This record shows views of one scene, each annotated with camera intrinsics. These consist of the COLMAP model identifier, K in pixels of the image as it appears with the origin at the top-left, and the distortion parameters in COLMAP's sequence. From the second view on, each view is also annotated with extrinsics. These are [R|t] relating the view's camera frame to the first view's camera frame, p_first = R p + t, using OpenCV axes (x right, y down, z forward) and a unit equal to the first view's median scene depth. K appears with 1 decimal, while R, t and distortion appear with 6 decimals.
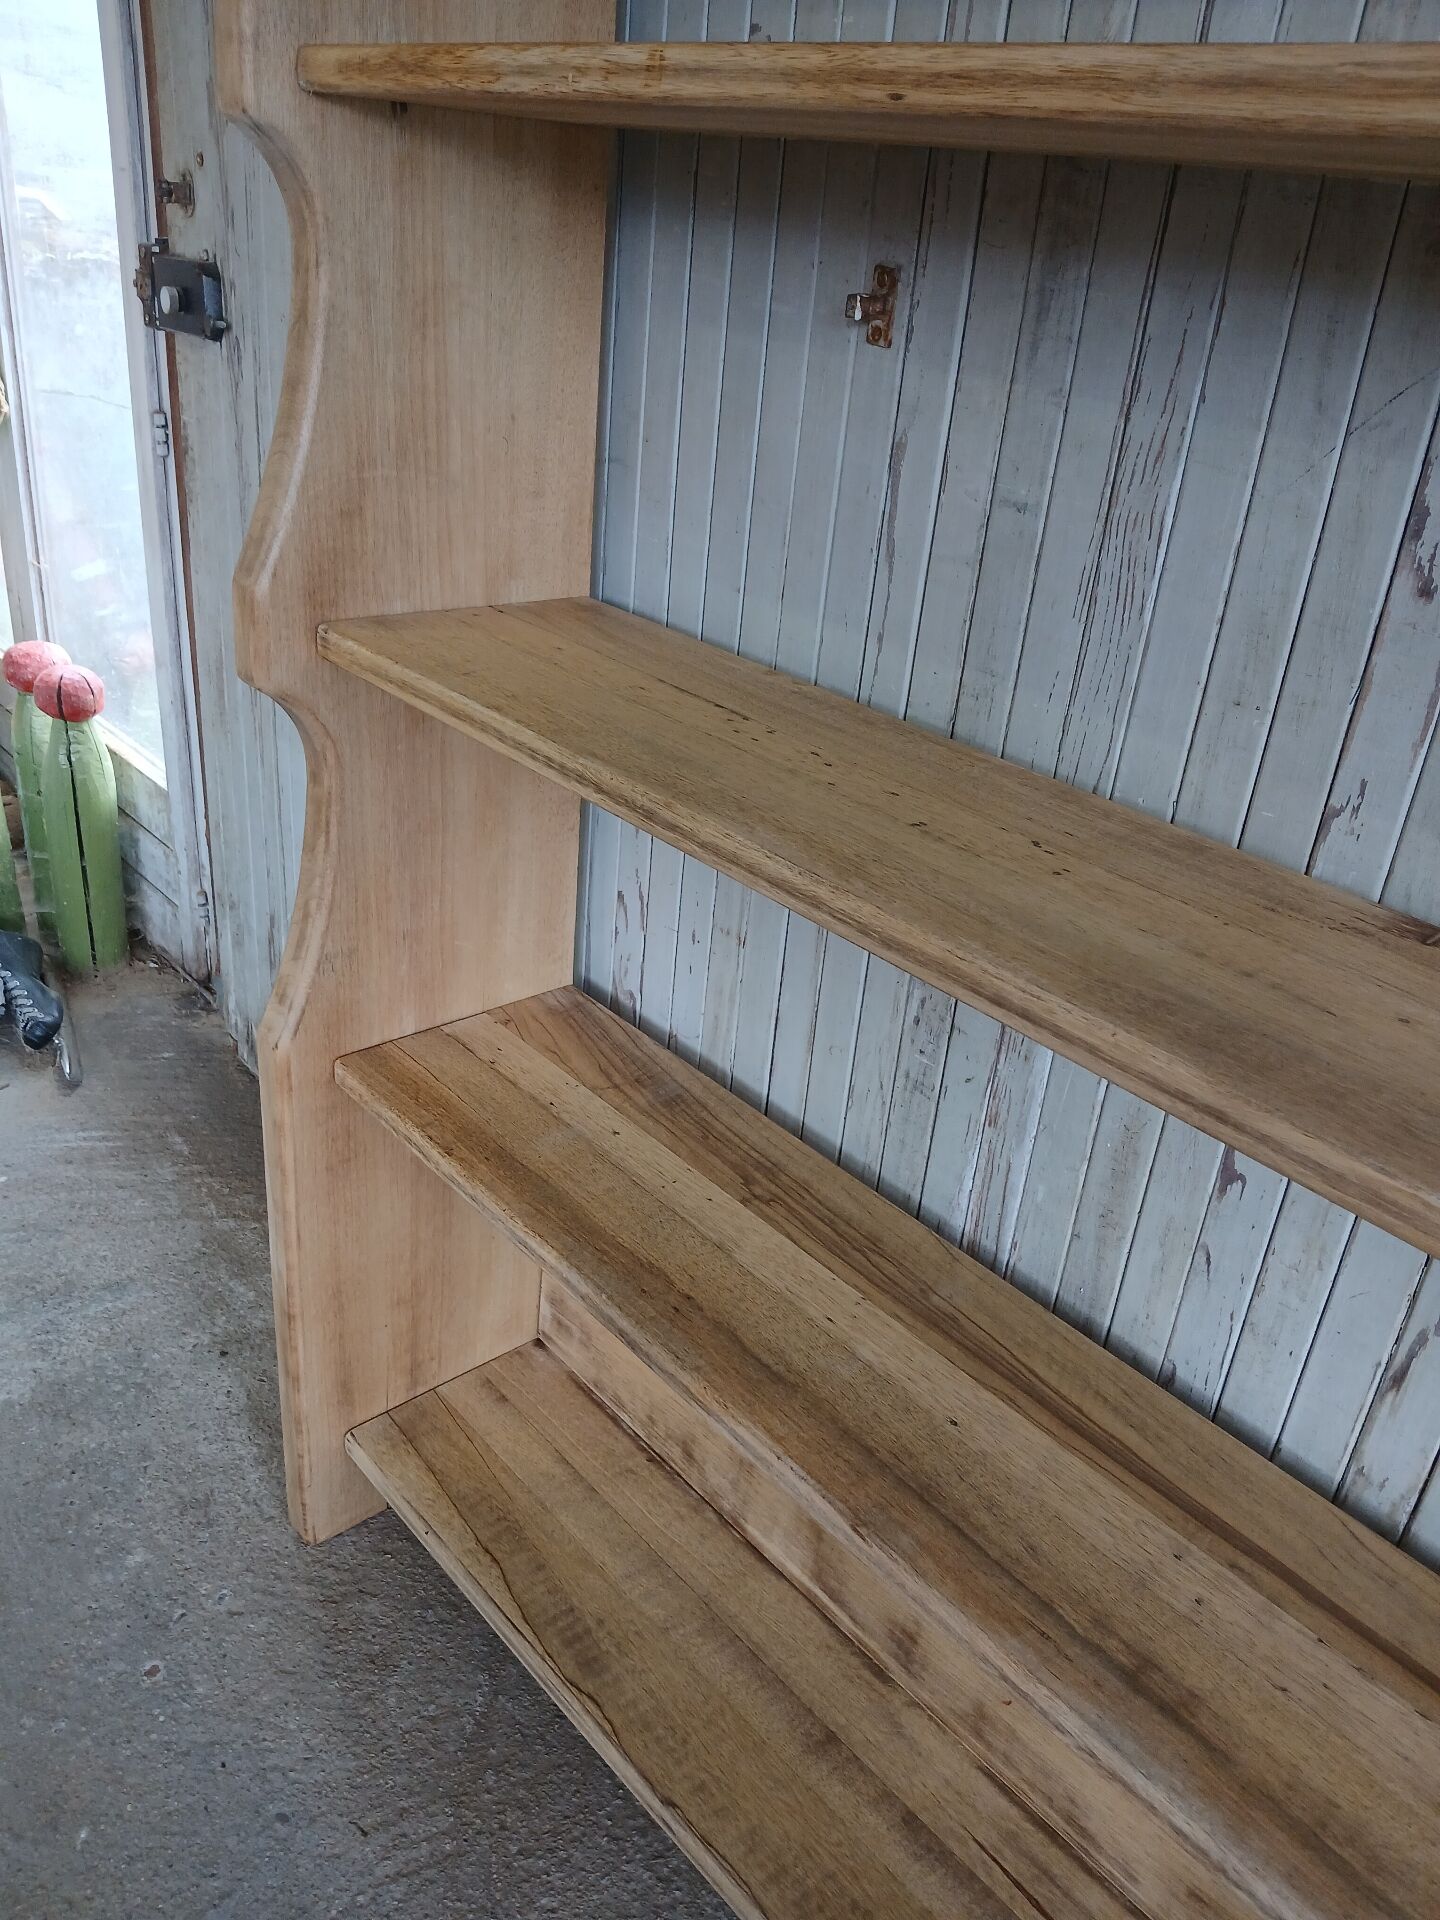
lens RADIAL K [[1473.1, 0, 721.3], [0, 1473.1, 953.9], [0, 0, 1]] dist [0.098298, -0.218502]
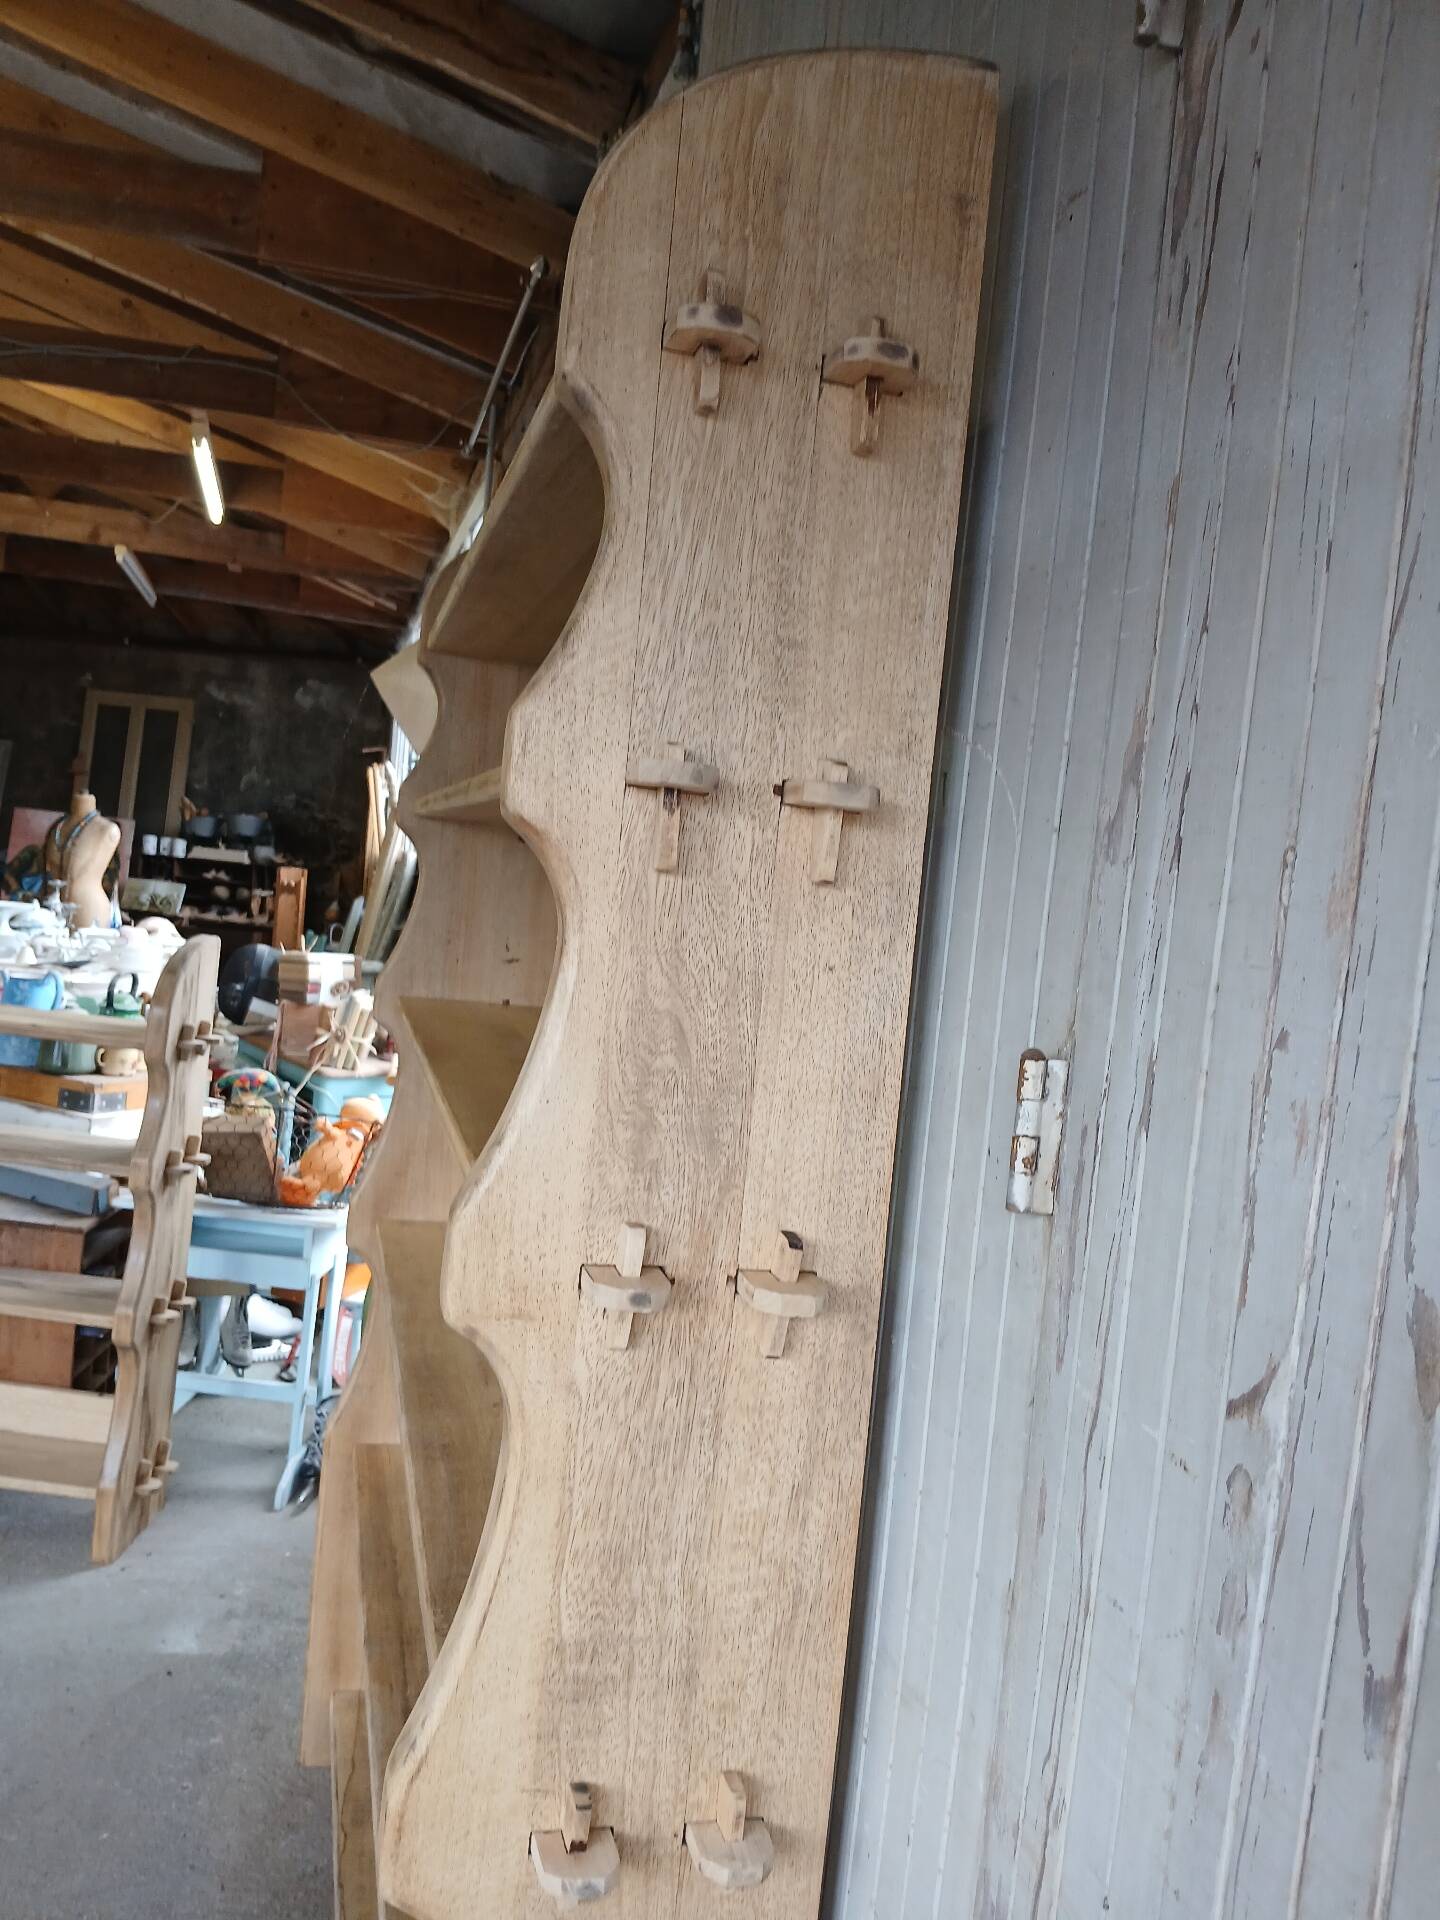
lens RADIAL K [[1482.4, 0, 720.0], [0, 1482.4, 960.0], [0, 0, 1]] dist [0.082599, -0.198574]
pose [[0.894094, 0.028363, -0.446981, 1.076218], [-0.223951, 0.892584, -0.391330, 0.172549], [0.387869, 0.449988, 0.804406, -0.704001]]
